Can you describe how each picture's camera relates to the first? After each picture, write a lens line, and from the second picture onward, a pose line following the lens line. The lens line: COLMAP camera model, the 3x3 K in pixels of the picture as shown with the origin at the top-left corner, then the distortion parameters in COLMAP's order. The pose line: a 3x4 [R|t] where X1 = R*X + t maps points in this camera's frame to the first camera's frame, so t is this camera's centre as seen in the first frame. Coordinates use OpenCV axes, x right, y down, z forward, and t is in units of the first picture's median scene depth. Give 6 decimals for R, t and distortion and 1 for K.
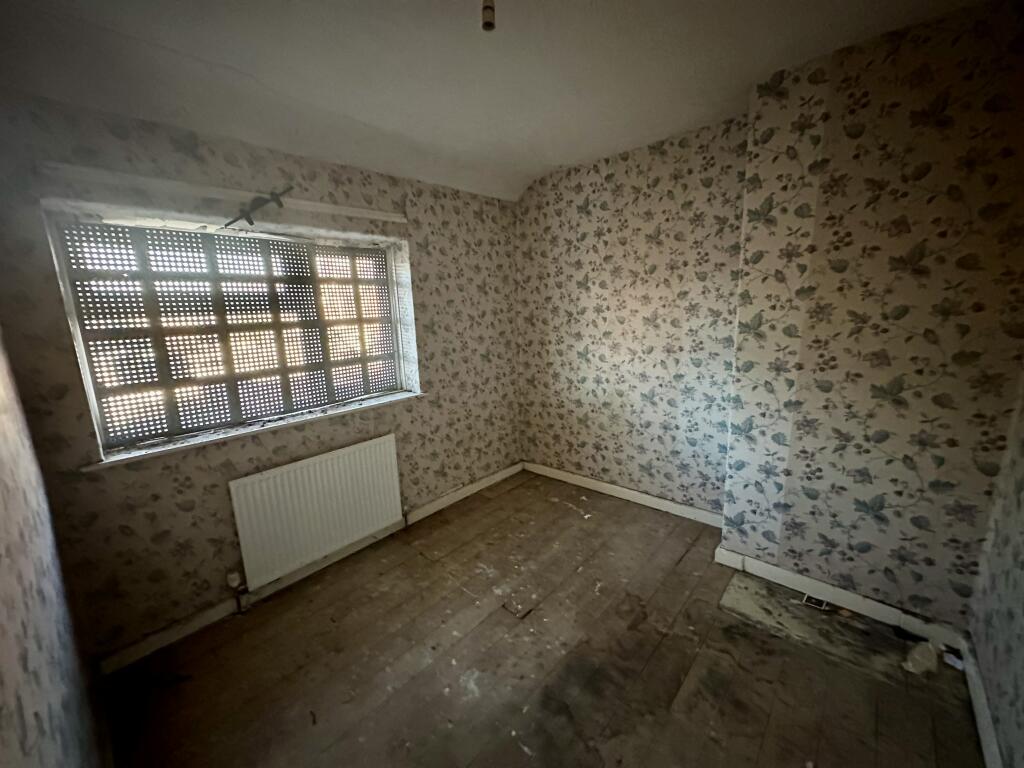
lens RADIAL K [[405.8, 0, 509.6], [0, 405.8, 387.4], [0, 0, 1]] dist [-0.000908, 0.000387]
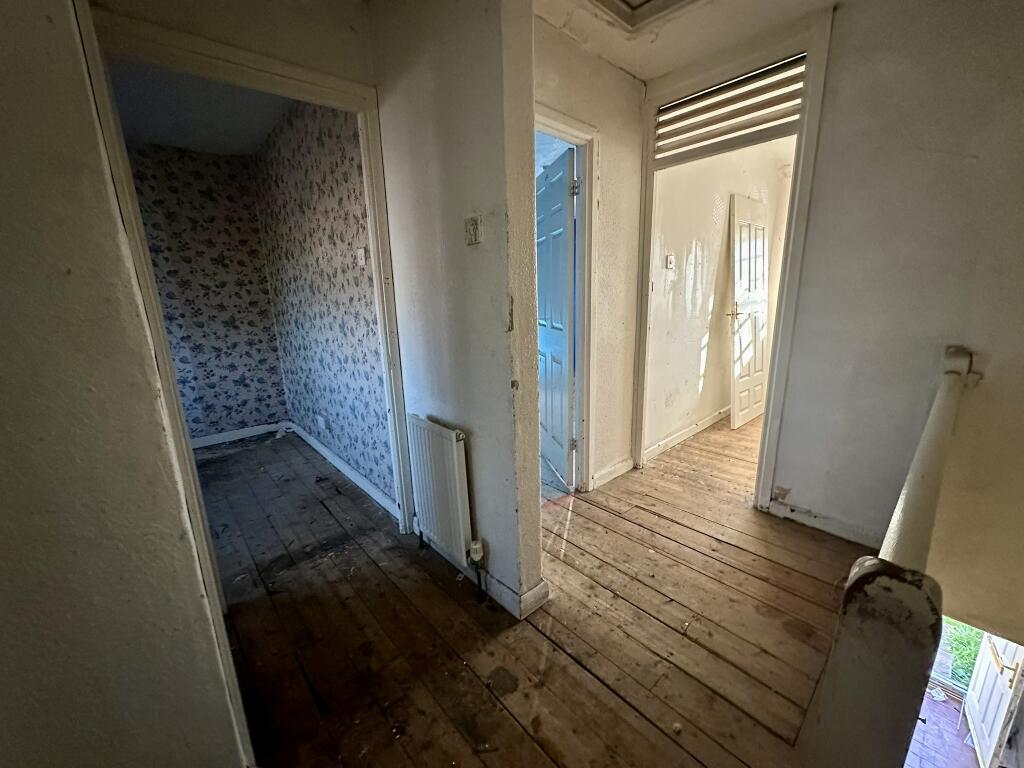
lens RADIAL K [[405.8, 0, 513.8], [0, 405.8, 385.5], [0, 0, 1]] dist [-0.000908, 0.000387]
pose [[0.101011, -0.193976, 0.975792, -0.988255], [0.217496, 0.961390, 0.168599, 0.275501], [-0.970820, 0.195200, 0.139300, -0.630707]]
